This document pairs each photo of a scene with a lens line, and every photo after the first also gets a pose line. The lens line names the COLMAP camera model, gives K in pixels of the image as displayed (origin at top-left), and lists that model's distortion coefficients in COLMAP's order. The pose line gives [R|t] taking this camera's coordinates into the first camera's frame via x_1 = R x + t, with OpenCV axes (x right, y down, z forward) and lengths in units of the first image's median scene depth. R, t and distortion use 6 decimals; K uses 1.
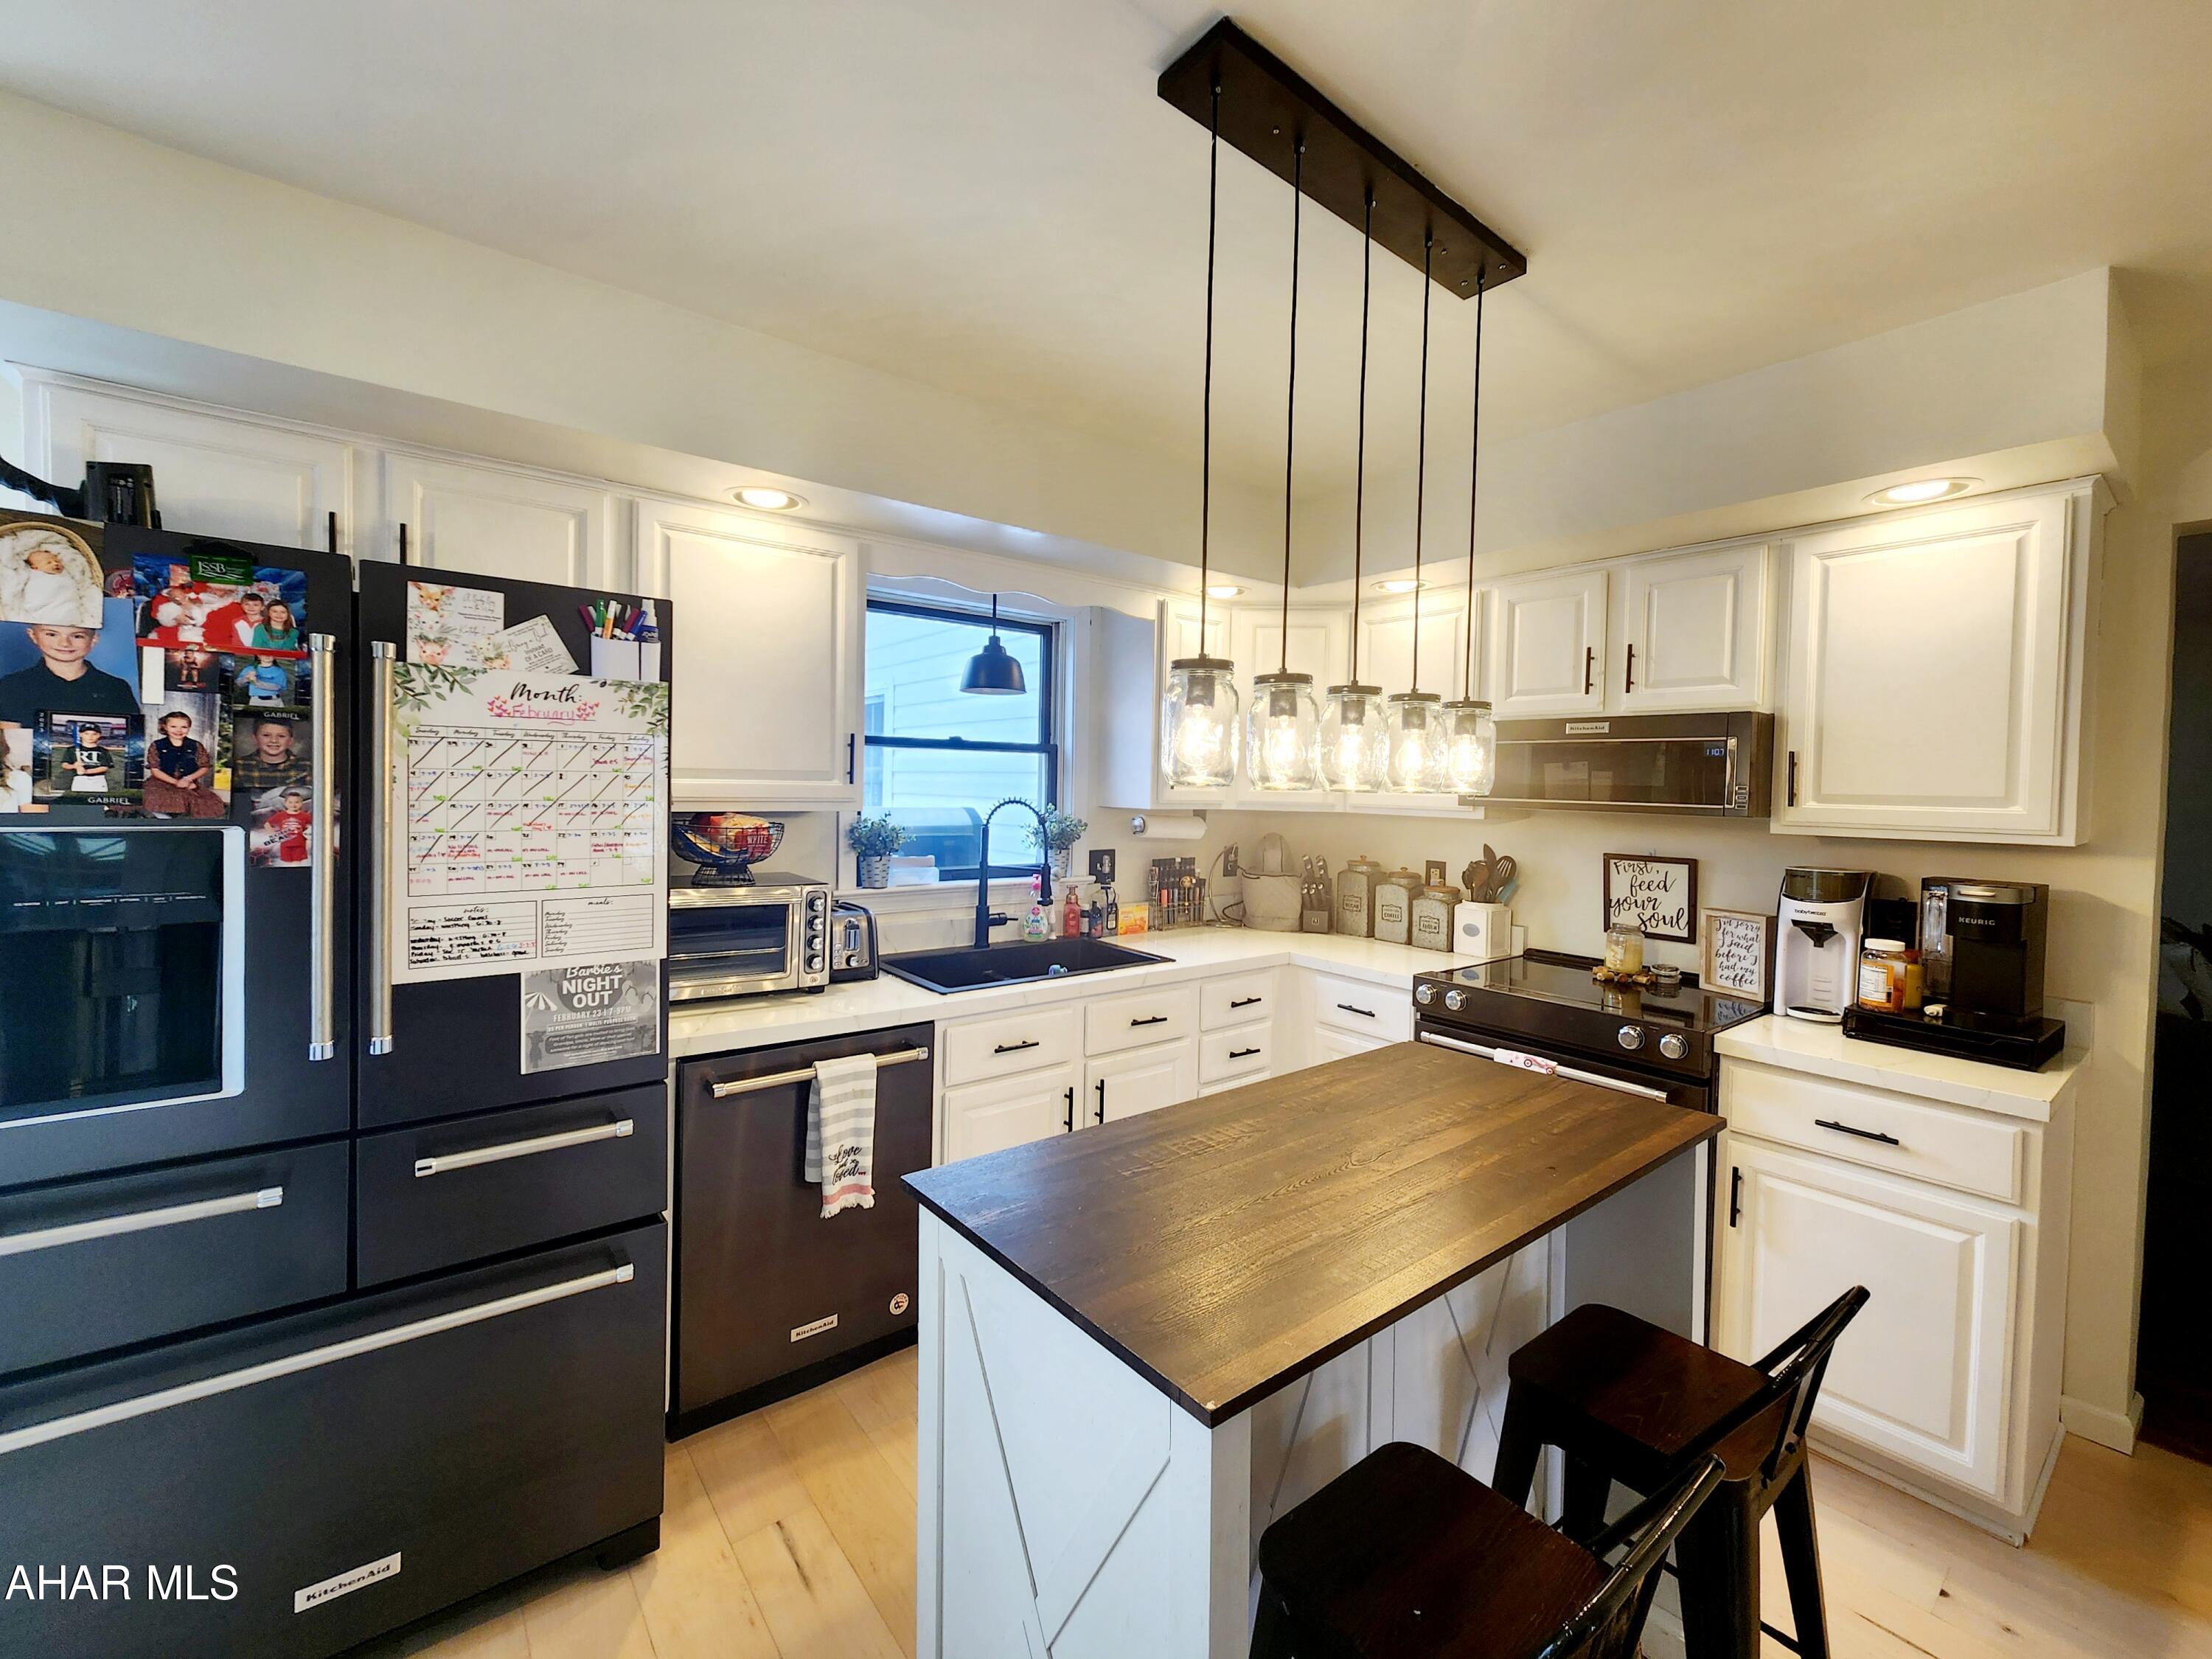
lens RADIAL K [[897.8, 0, 1095.5], [0, 897.8, 824.4], [0, 0, 1]] dist [-0.000001, -0.000484]
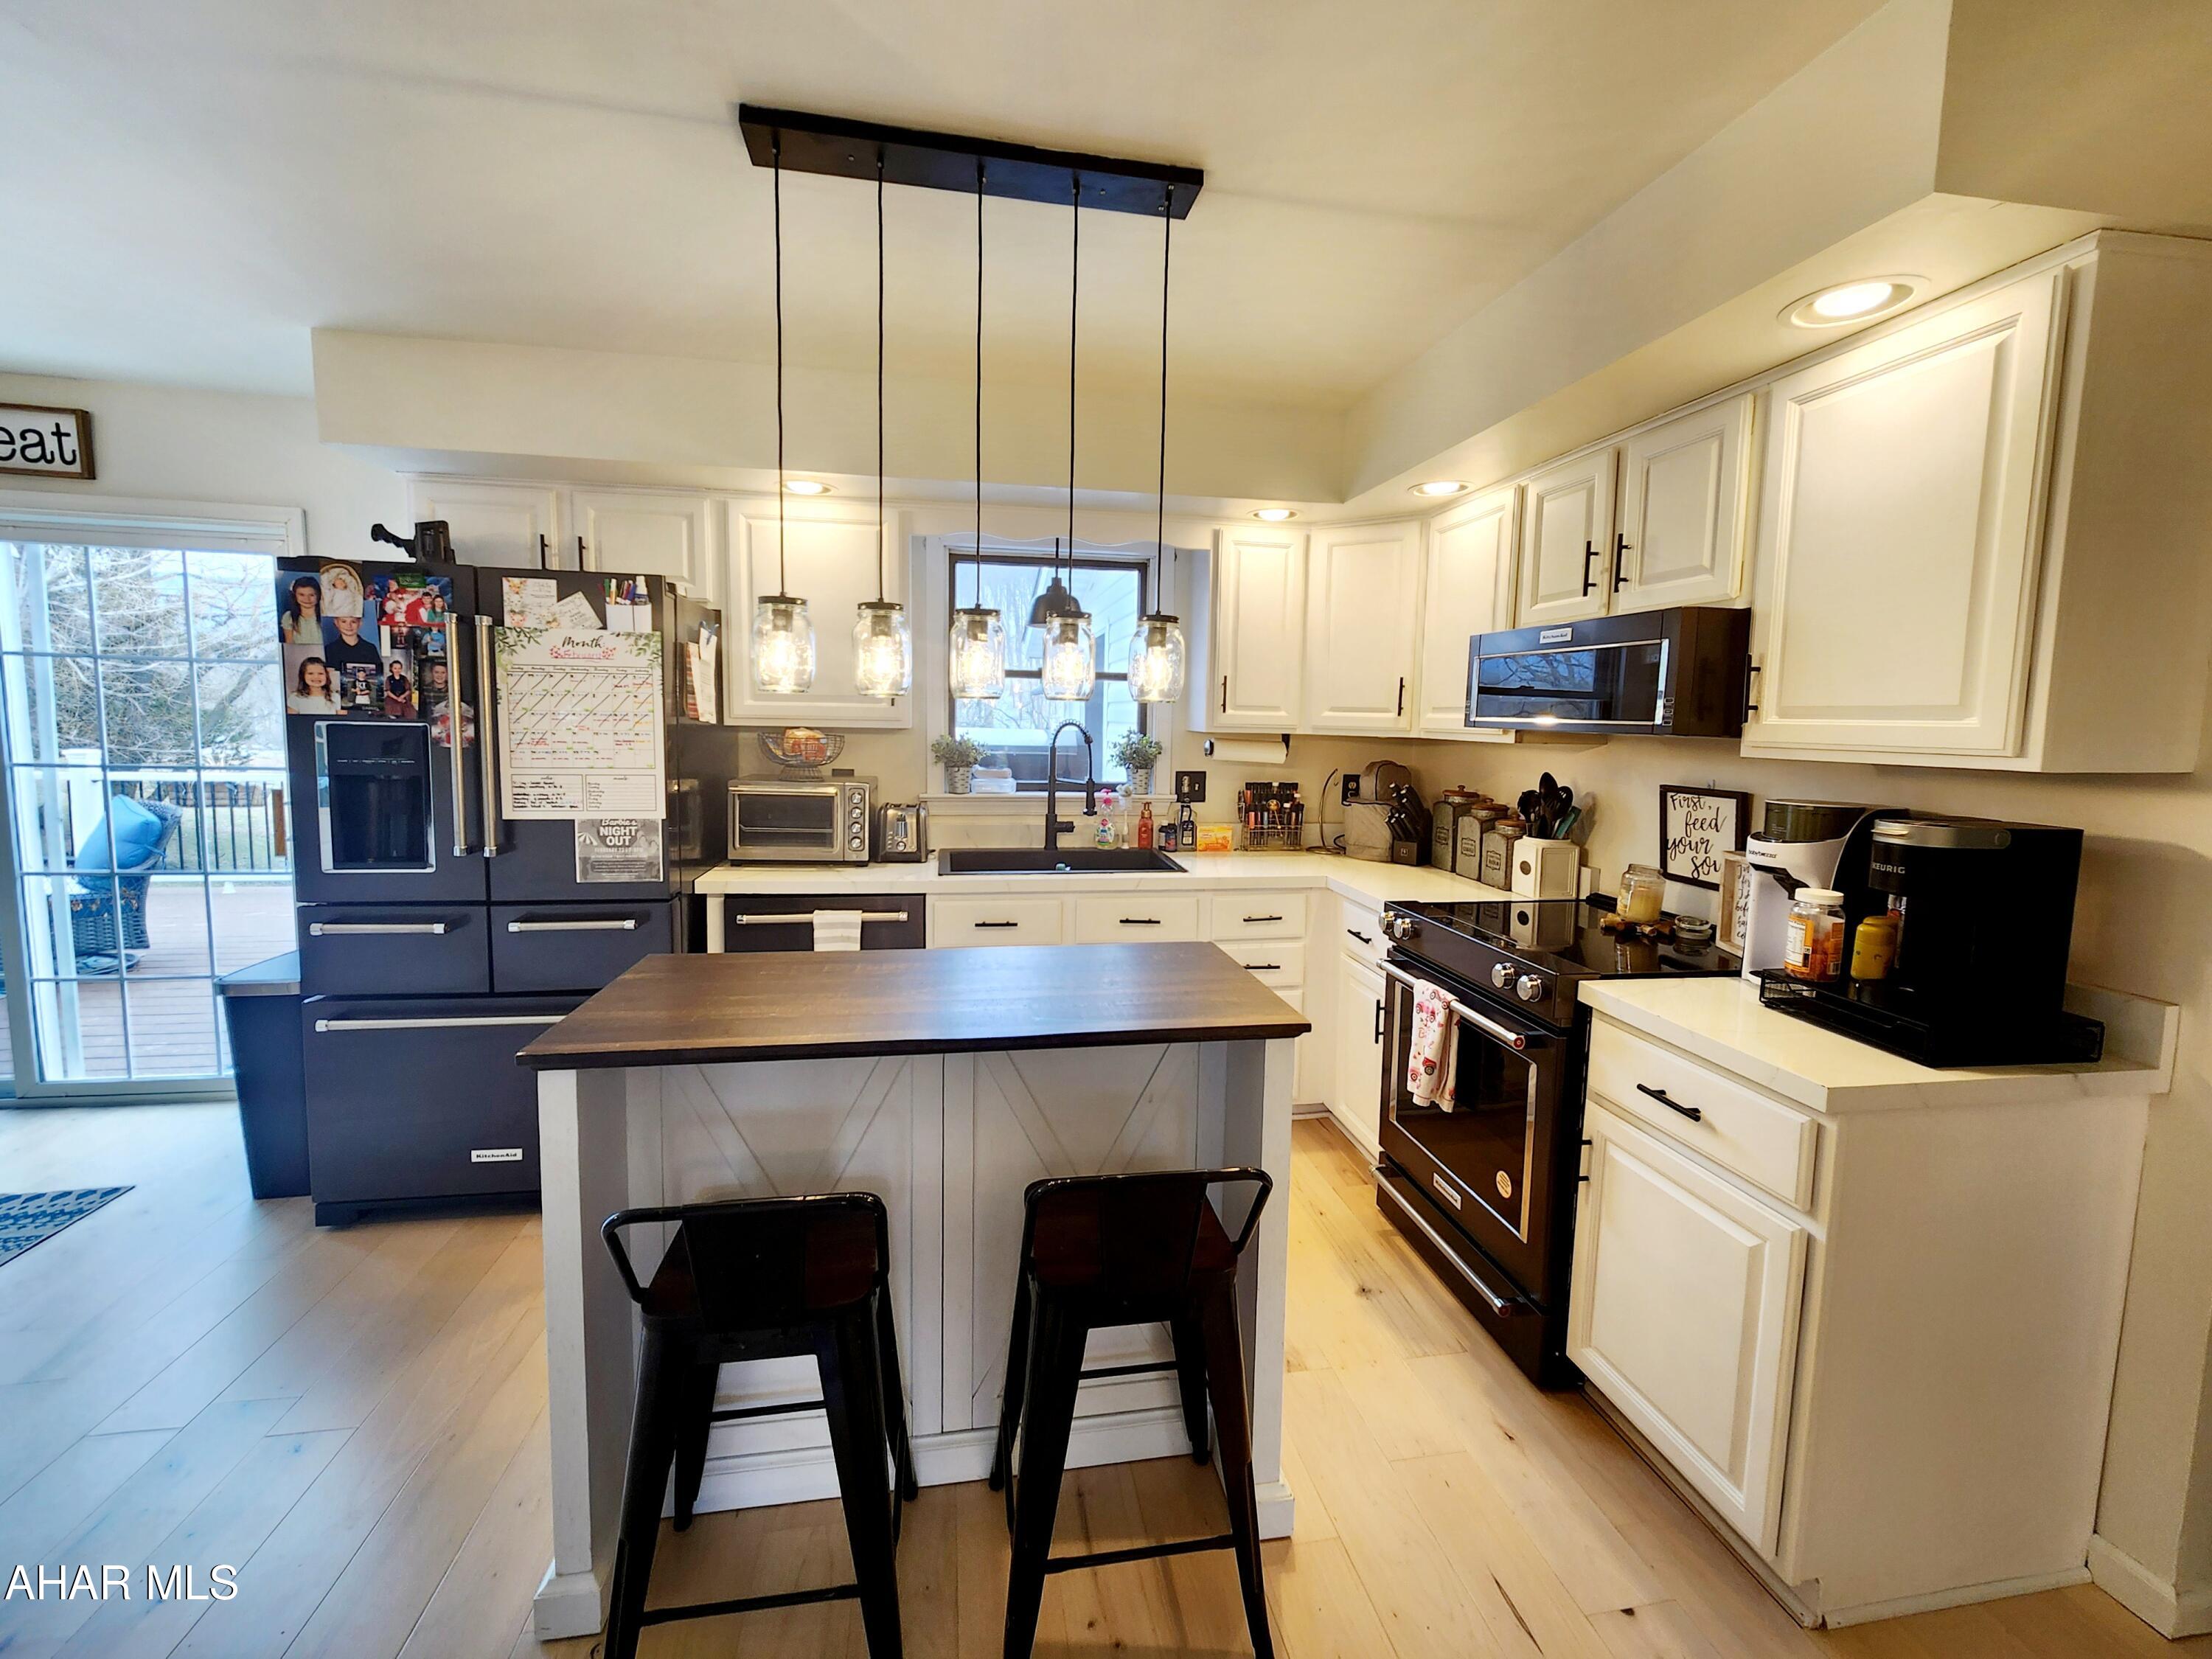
lens RADIAL K [[897.8, 0, 1106.9], [0, 897.8, 818.5], [0, 0, 1]] dist [-0.000001, -0.000484]
pose [[0.887272, 0.049631, -0.458569, 0.692675], [-0.021961, 0.997612, 0.065480, 0.028152], [0.460724, -0.048028, 0.886243, 0.012958]]
